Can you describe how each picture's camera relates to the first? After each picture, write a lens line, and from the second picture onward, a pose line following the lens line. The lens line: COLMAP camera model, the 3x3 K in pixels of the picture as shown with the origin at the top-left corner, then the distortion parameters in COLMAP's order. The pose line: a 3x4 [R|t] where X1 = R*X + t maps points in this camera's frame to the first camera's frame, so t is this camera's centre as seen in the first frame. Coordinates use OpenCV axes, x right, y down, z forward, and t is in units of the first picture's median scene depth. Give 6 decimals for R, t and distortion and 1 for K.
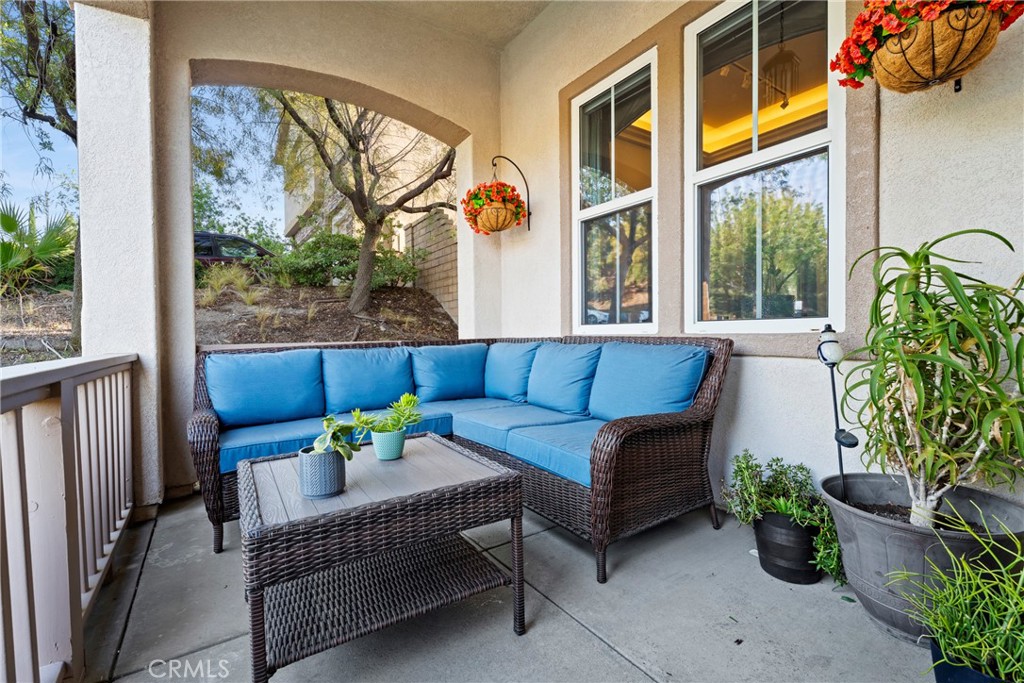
lens RADIAL K [[456.3, 0, 512.3], [0, 456.3, 345.9], [0, 0, 1]] dist [0.000478, -0.002427]
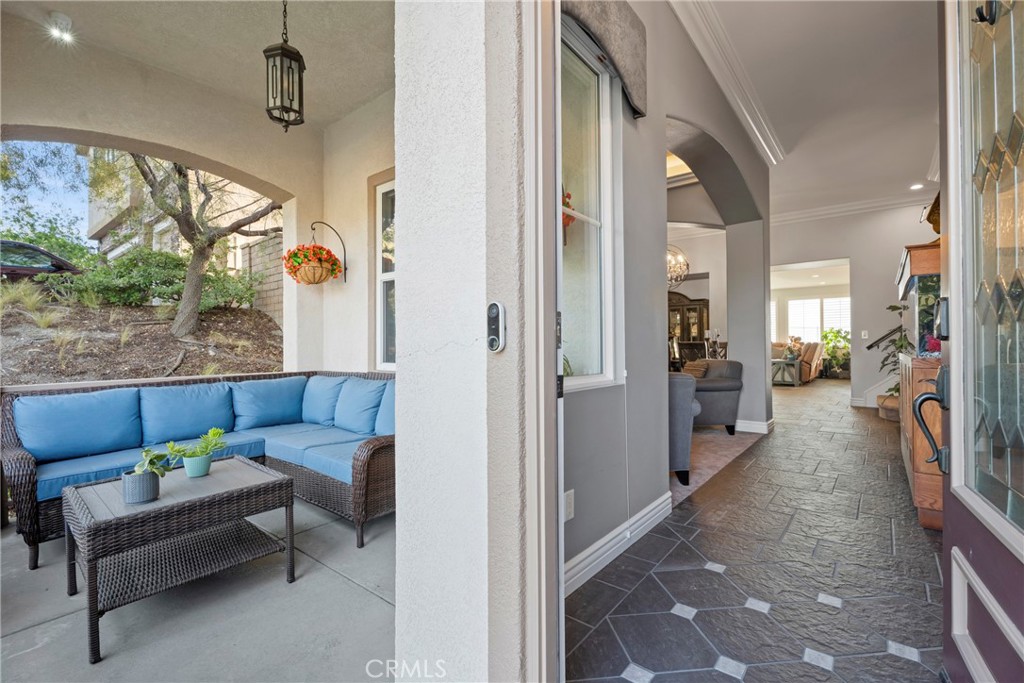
lens RADIAL K [[456.3, 0, 515.1], [0, 456.3, 343.3], [0, 0, 1]] dist [0.000478, -0.002427]
pose [[0.955980, 0.004272, 0.293402, 0.128876], [0.005585, 0.999448, -0.032750, -0.055869], [-0.293380, 0.032947, 0.955428, -0.328232]]
